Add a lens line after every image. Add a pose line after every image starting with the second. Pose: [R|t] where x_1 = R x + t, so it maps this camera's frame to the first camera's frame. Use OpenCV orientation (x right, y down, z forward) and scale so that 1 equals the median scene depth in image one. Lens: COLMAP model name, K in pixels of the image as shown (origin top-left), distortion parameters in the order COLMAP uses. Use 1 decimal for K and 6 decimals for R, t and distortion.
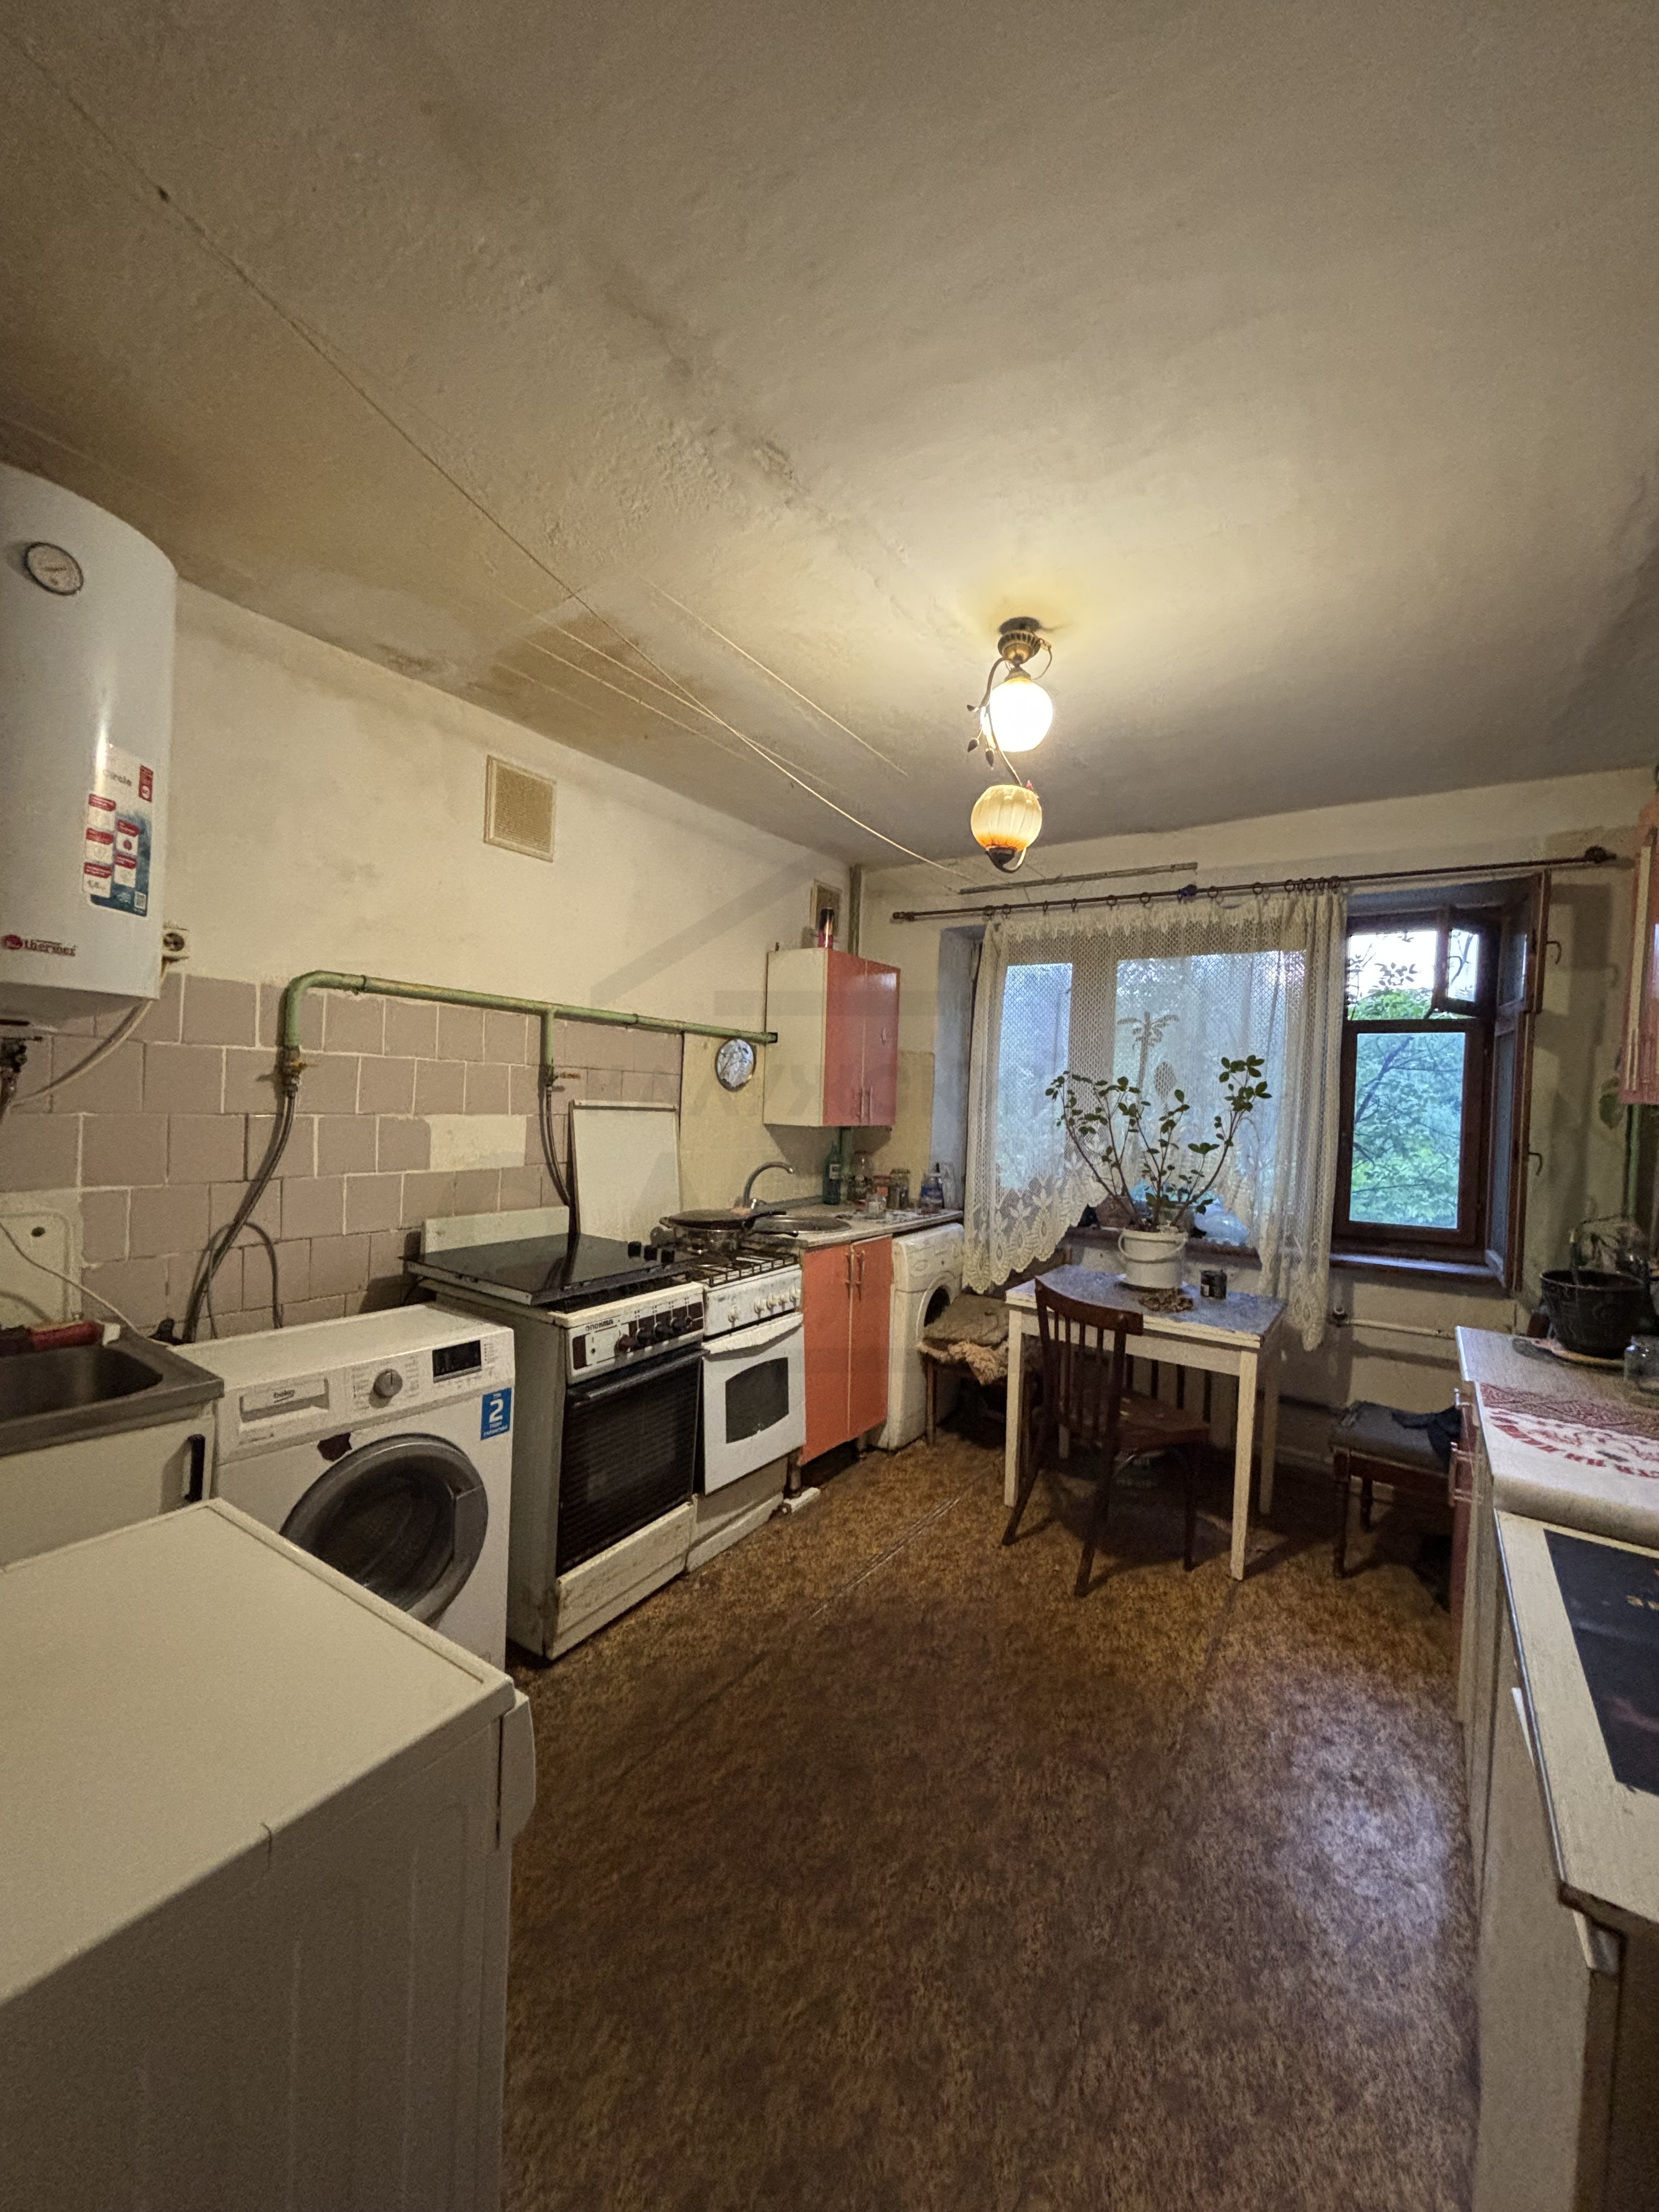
lens RADIAL K [[886.9, 0, 829.2], [0, 886.9, 1107.5], [0, 0, 1]] dist [-0.001226, 0.000993]
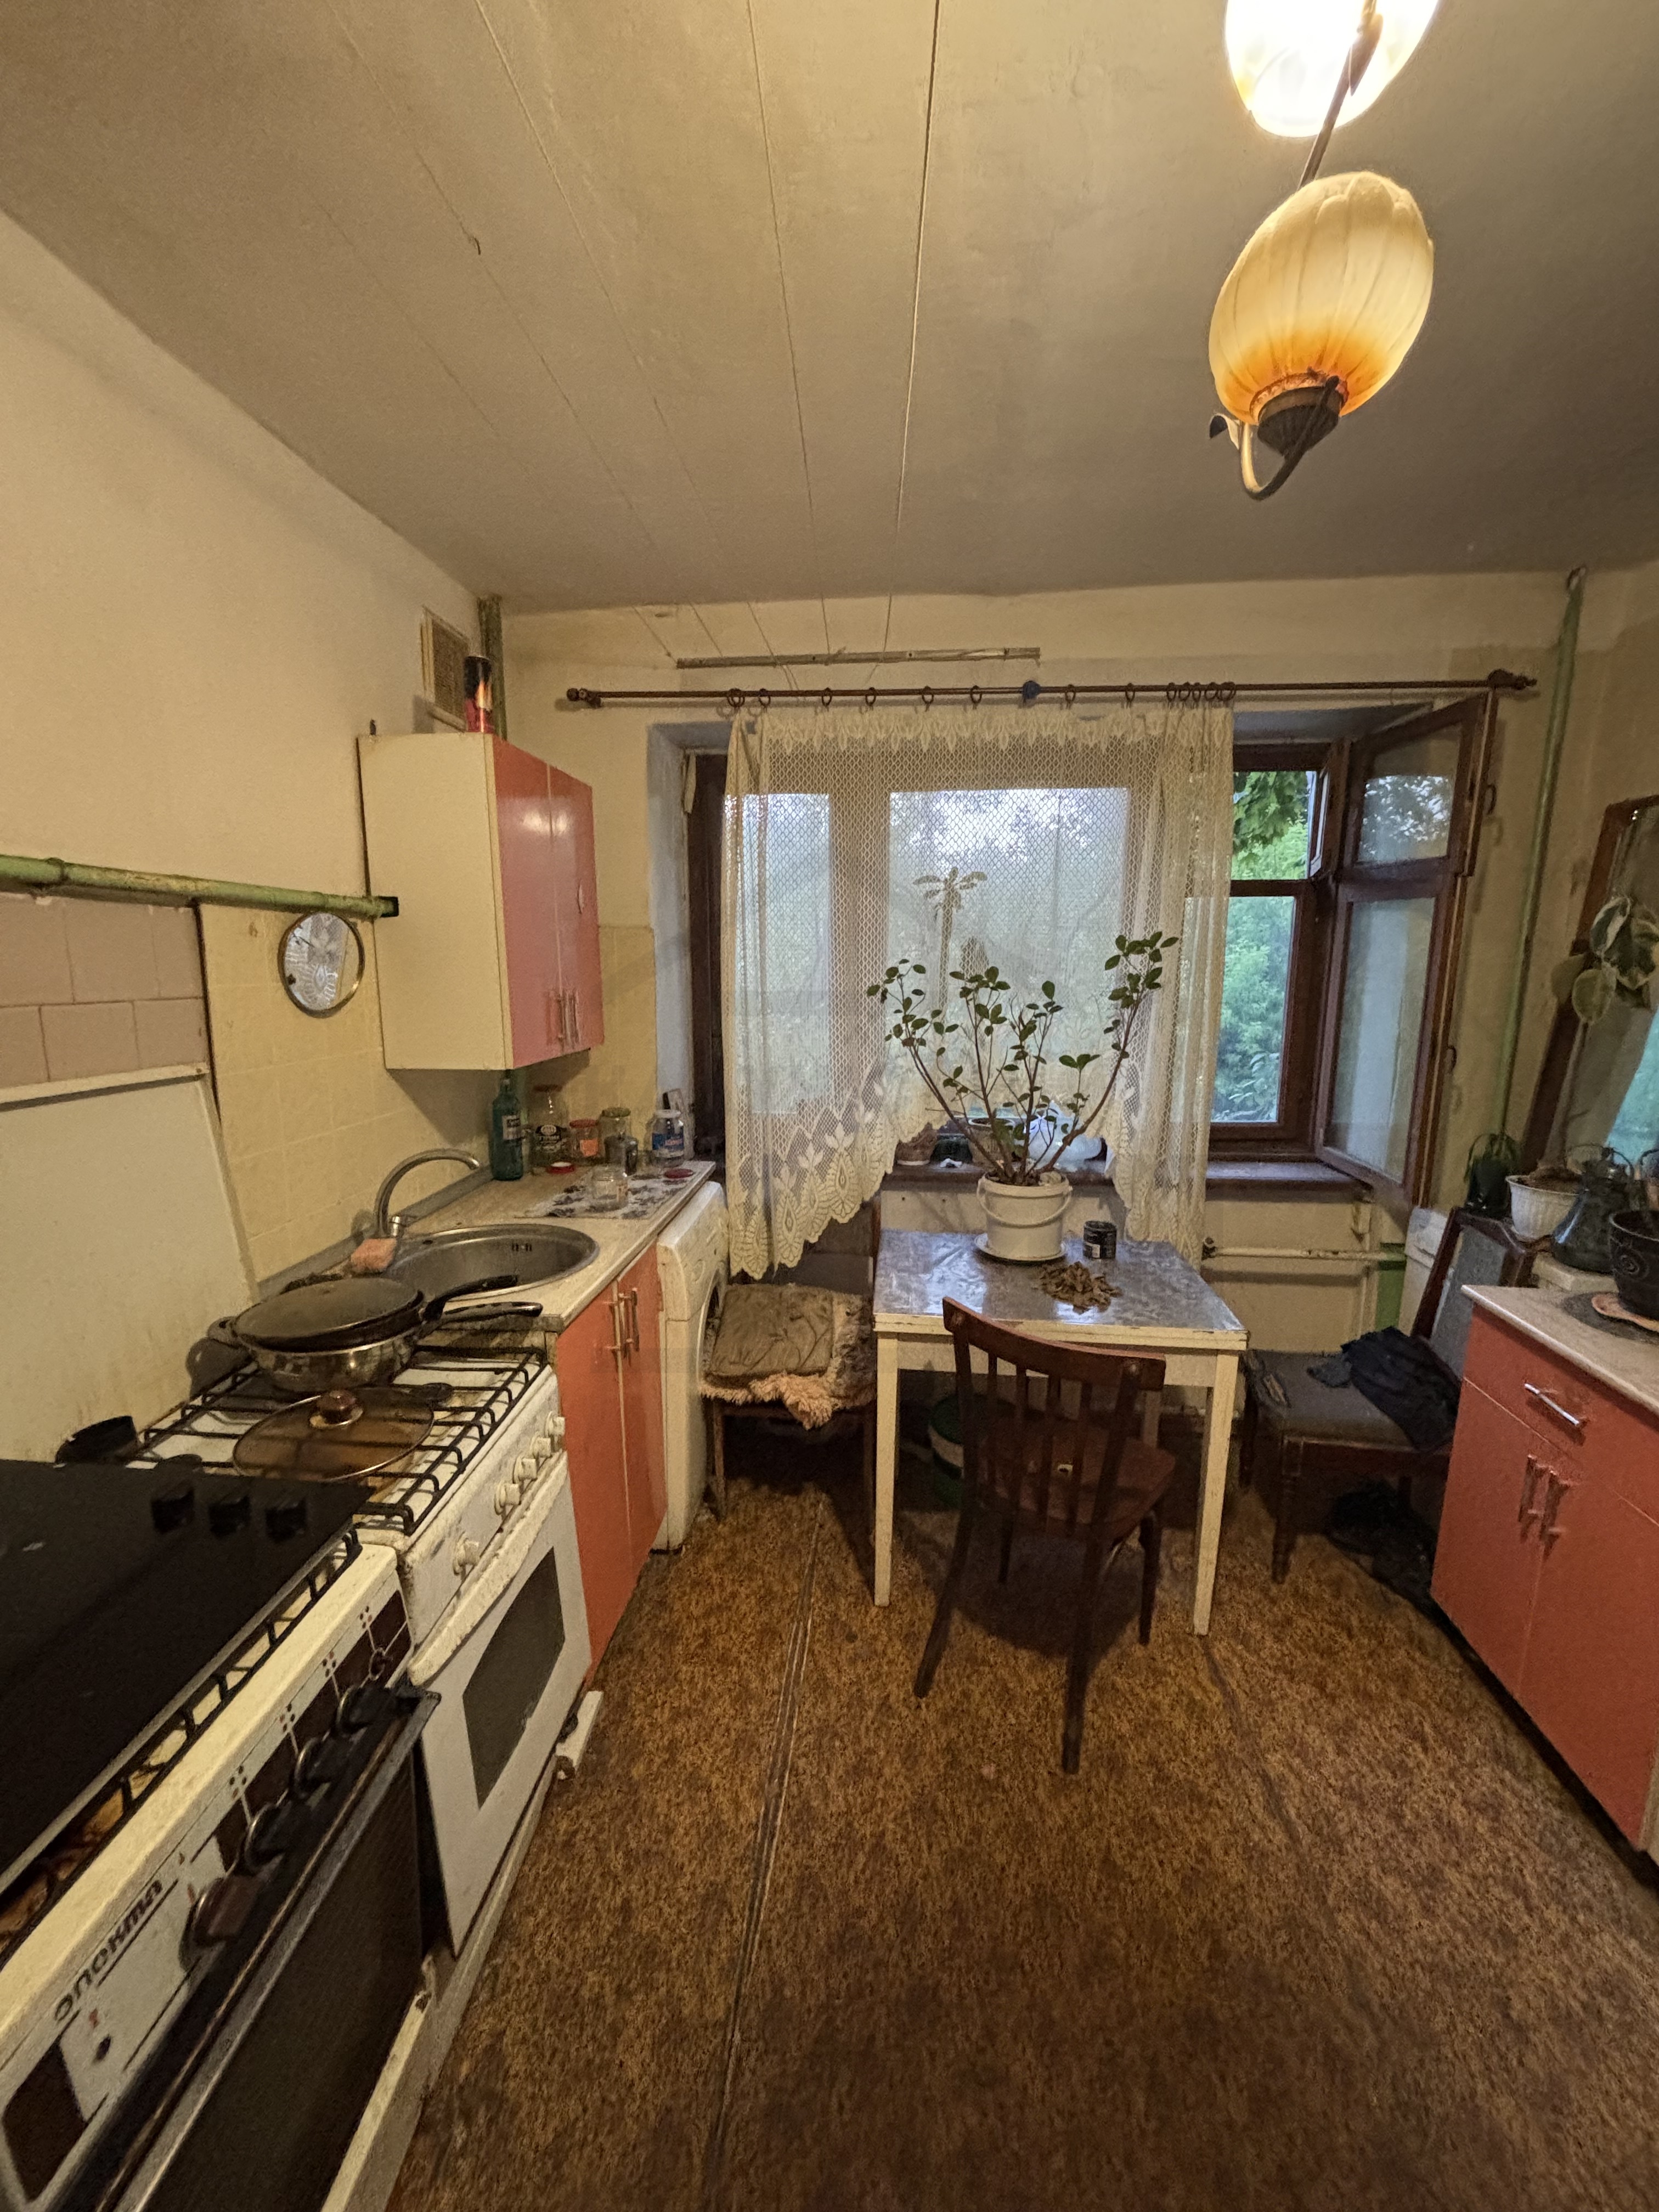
lens RADIAL K [[886.9, 0, 828.2], [0, 886.9, 1108.1], [0, 0, 1]] dist [-0.001226, 0.000993]
pose [[0.879902, -0.112886, 0.461551, -0.109671], [0.034488, 0.983980, 0.174913, -0.053355], [-0.473902, -0.137988, 0.869699, 0.477167]]
